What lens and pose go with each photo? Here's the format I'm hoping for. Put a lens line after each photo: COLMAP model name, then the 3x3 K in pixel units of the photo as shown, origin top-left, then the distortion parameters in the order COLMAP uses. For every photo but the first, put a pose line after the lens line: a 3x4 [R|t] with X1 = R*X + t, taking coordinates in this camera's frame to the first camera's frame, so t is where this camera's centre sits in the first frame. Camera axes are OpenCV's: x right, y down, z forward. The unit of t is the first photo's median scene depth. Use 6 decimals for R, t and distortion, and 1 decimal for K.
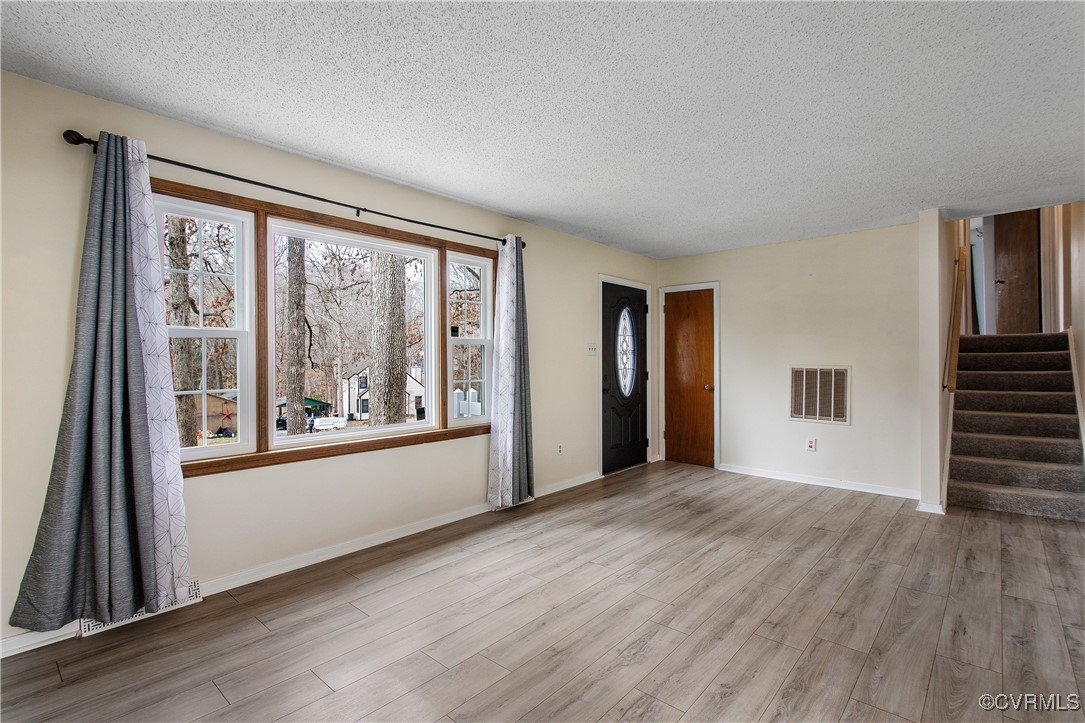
lens RADIAL K [[528.8, 0, 542.2], [0, 528.8, 359.1], [0, 0, 1]] dist [0.004643, -0.000105]
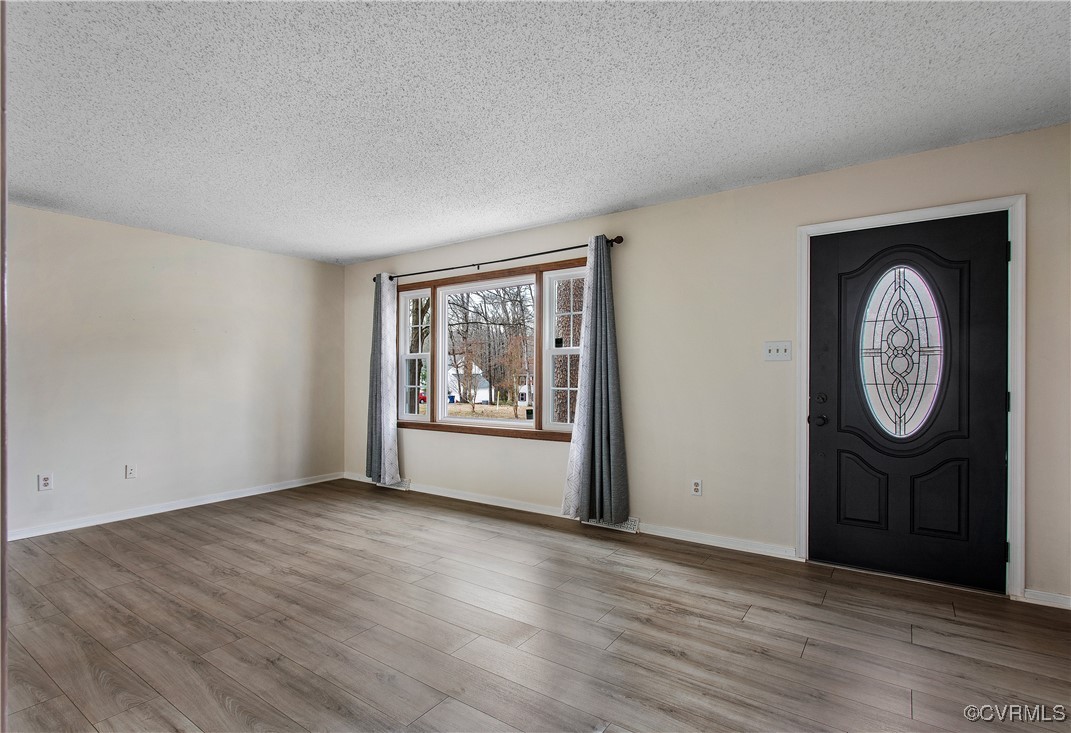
lens RADIAL K [[545.6, 0, 534.9], [0, 545.6, 371.1], [0, 0, 1]] dist [0.002553, 0.000677]
pose [[0.079683, 0.001920, -0.996818, 0.998826], [0.009673, 0.999950, 0.002699, 0.001578], [0.996773, -0.009857, 0.079661, 0.908122]]
